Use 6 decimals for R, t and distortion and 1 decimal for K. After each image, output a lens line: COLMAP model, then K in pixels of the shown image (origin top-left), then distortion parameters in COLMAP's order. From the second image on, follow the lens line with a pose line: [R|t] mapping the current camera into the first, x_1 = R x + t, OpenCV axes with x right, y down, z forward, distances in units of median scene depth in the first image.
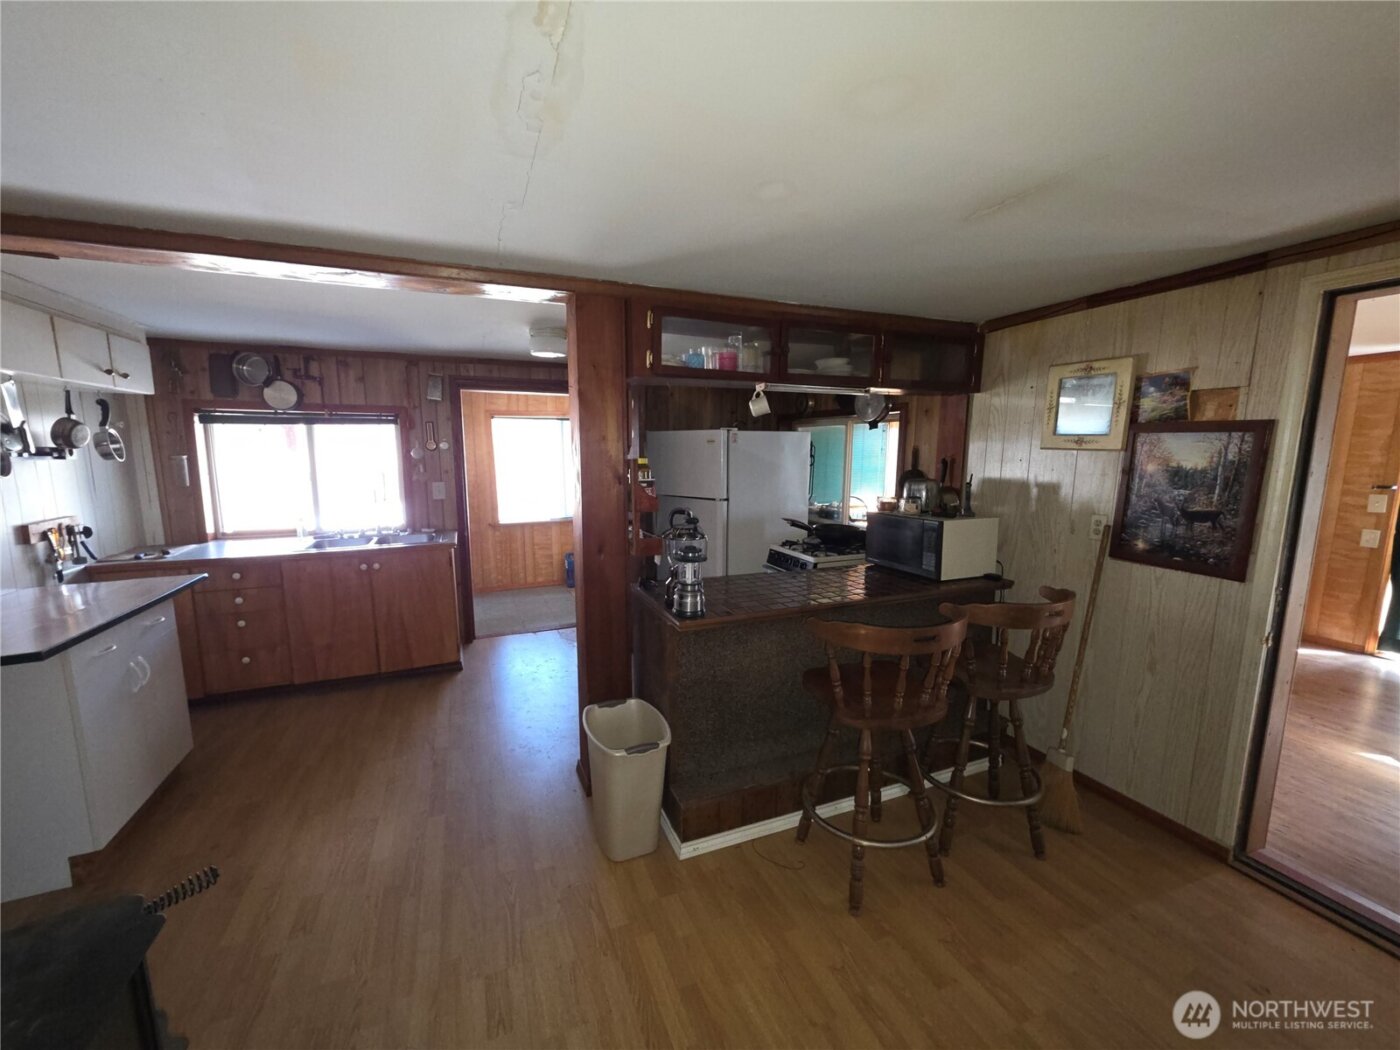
lens RADIAL K [[558.0, 0, 700.4], [0, 558.0, 531.1], [0, 0, 1]] dist [0.002217, 0.000148]
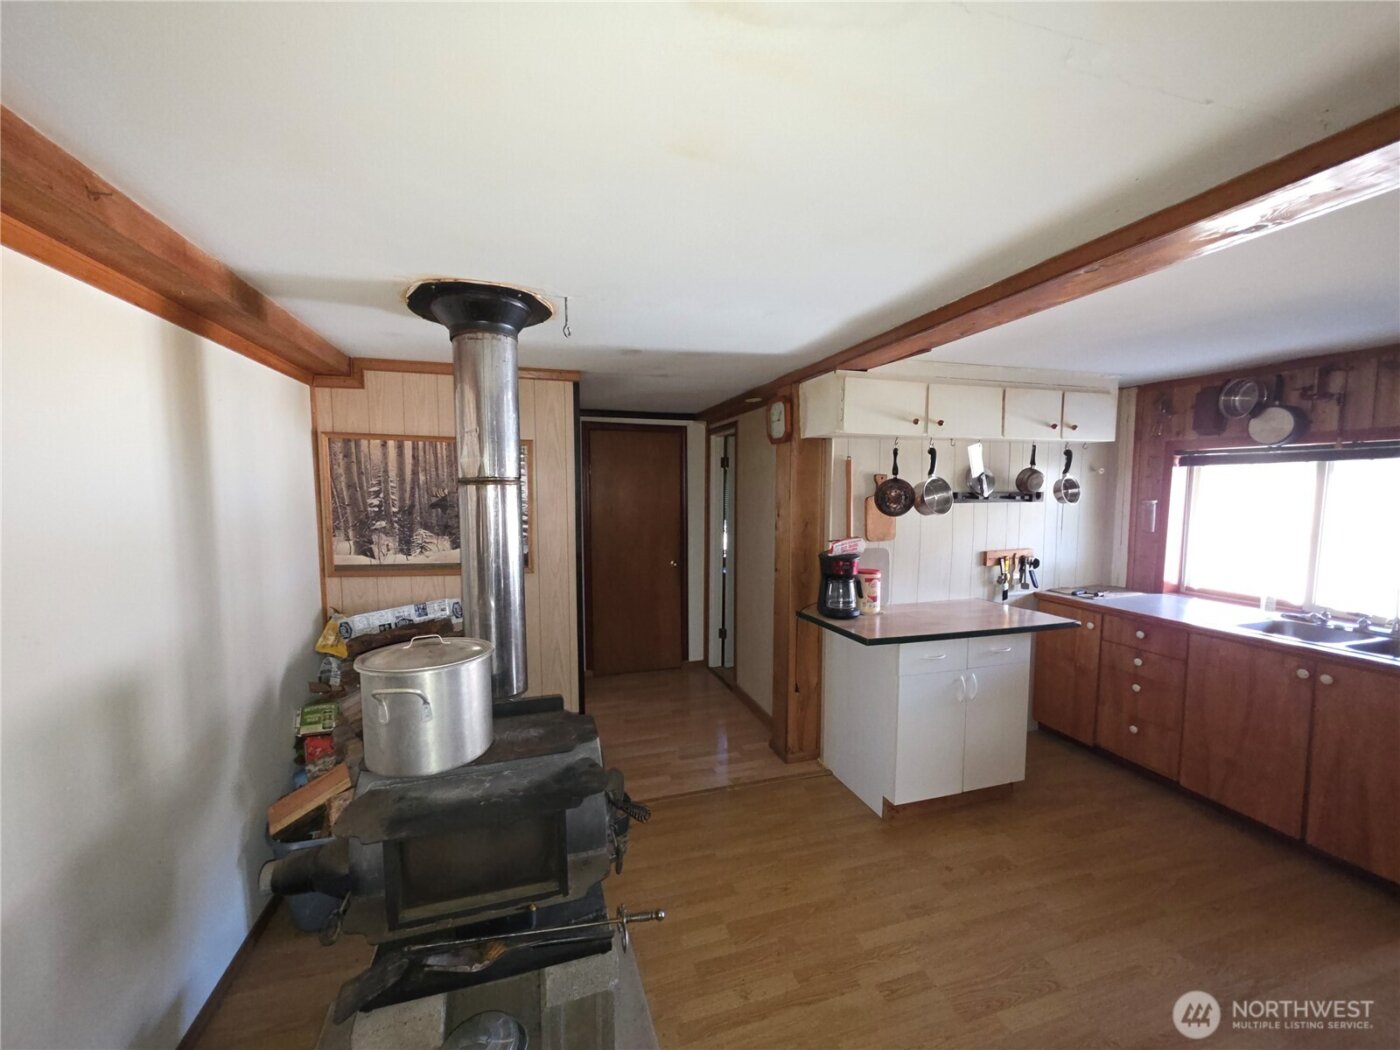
lens RADIAL K [[558.0, 0, 698.9], [0, 558.0, 530.8], [0, 0, 1]] dist [0.002217, 0.000148]
pose [[-0.101646, 0.073963, -0.992067, 0.130742], [-0.147271, 0.985126, 0.088535, -0.063377], [0.983859, 0.155102, -0.089242, 0.381009]]
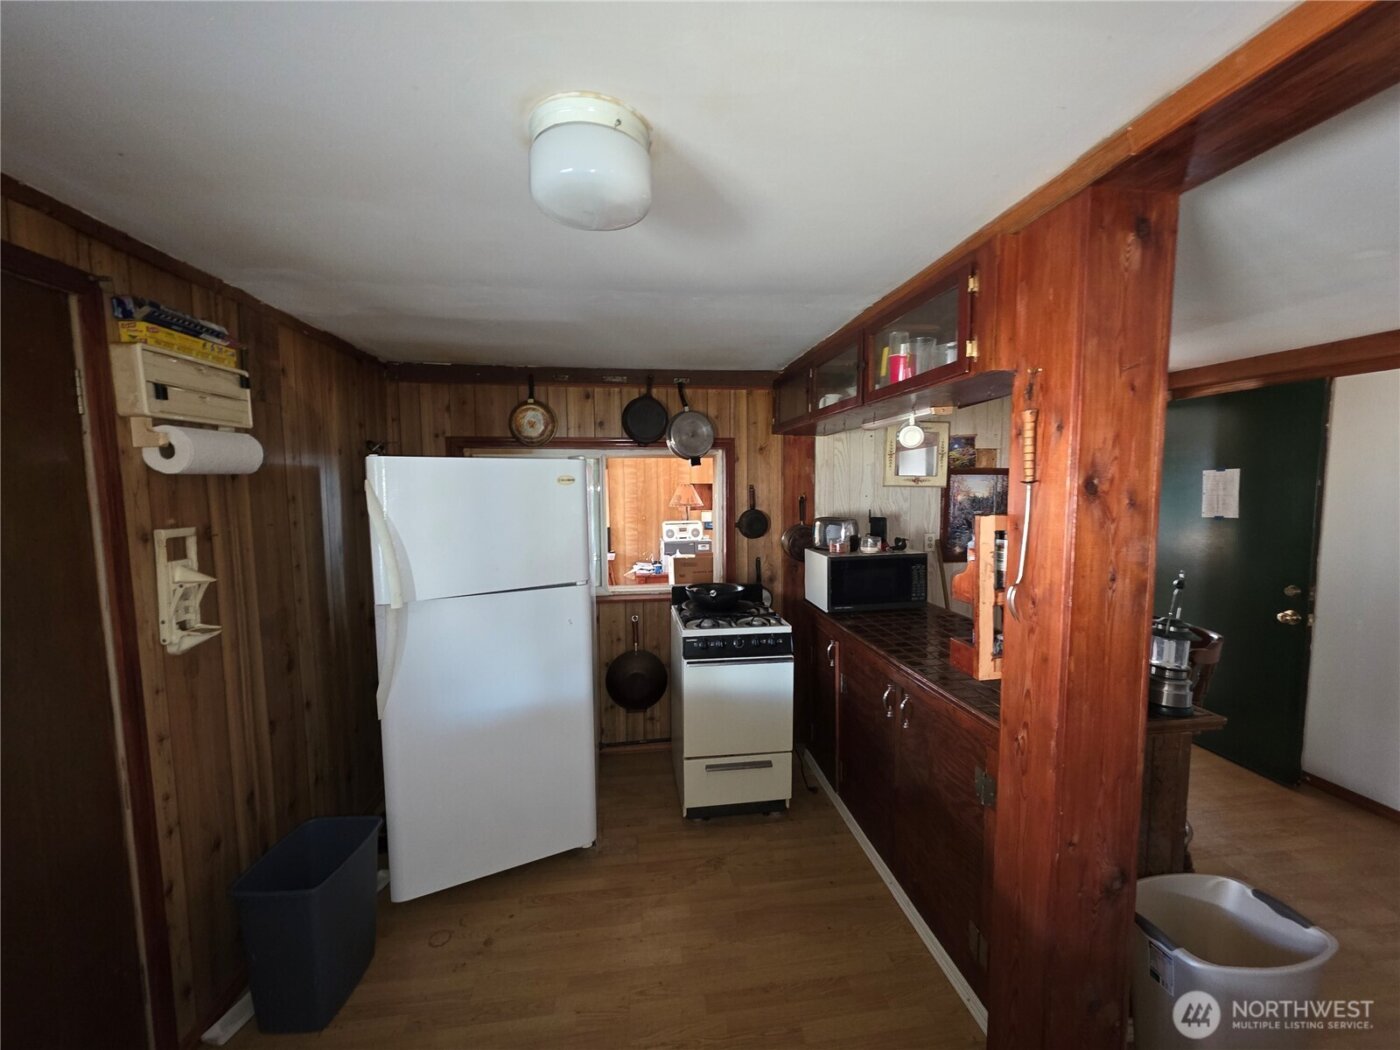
lens RADIAL K [[558.0, 0, 700.6], [0, 558.0, 525.0], [0, 0, 1]] dist [0.002217, 0.000148]
pose [[0.262330, -0.080674, 0.961600, -0.659372], [0.152160, 0.987491, 0.041336, -0.167845], [-0.952906, 0.135474, 0.271324, 1.017829]]
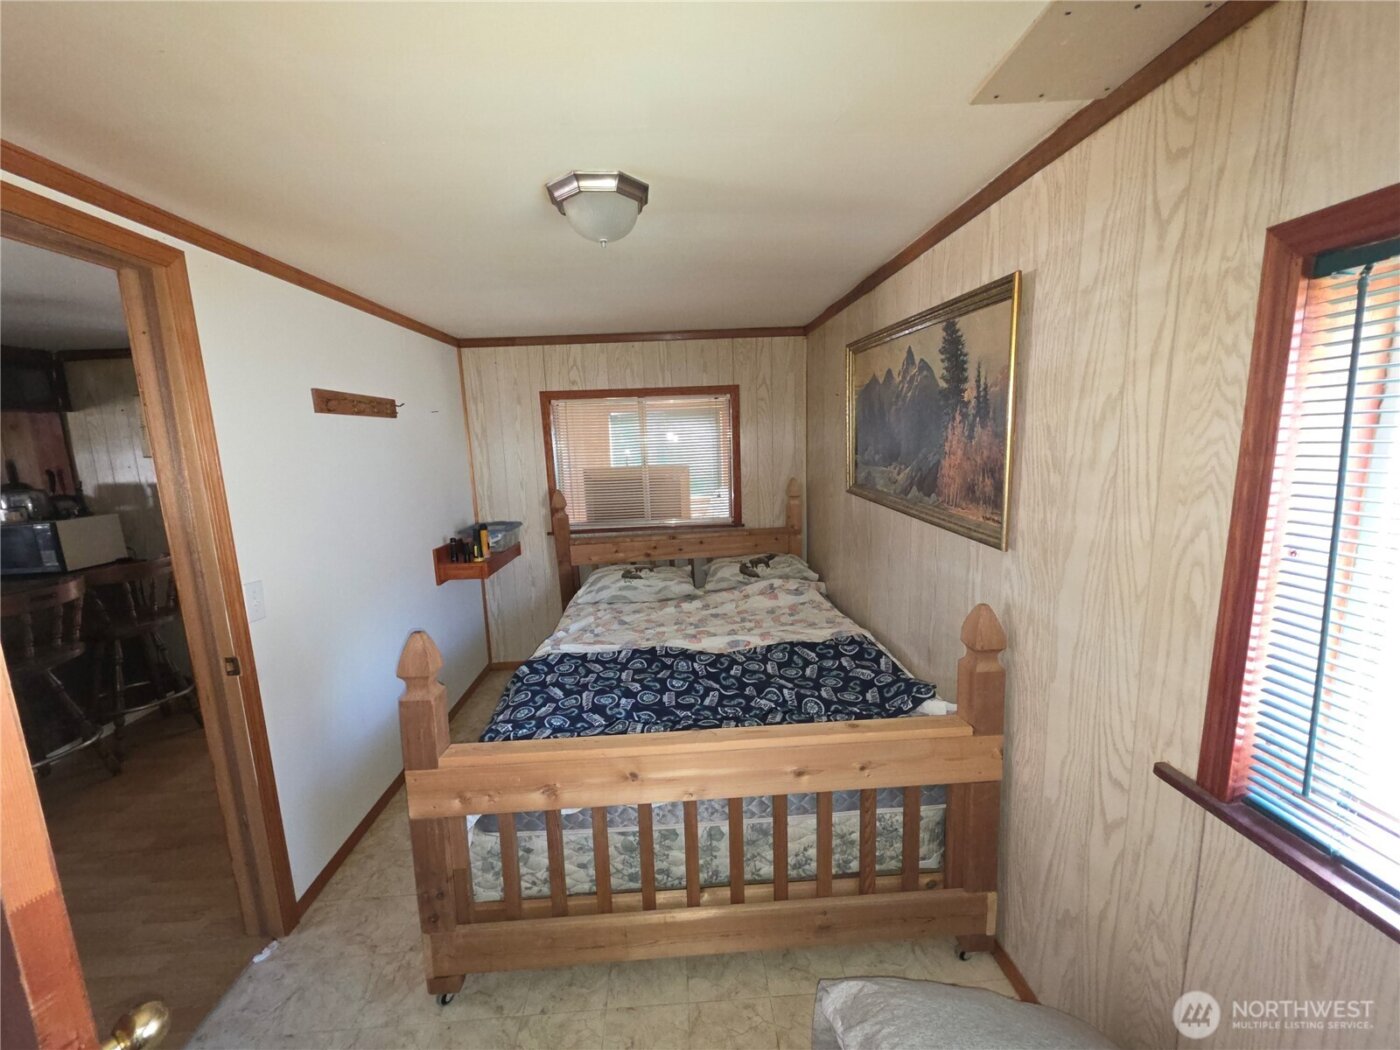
lens RADIAL K [[558.0, 0, 701.9], [0, 558.0, 529.4], [0, 0, 1]] dist [0.002217, 0.000148]
pose [[0.336548, -0.159733, 0.928020, -0.187182], [0.173724, 0.979124, 0.105527, 0.100920], [-0.925503, 0.125704, 0.357271, -0.624672]]
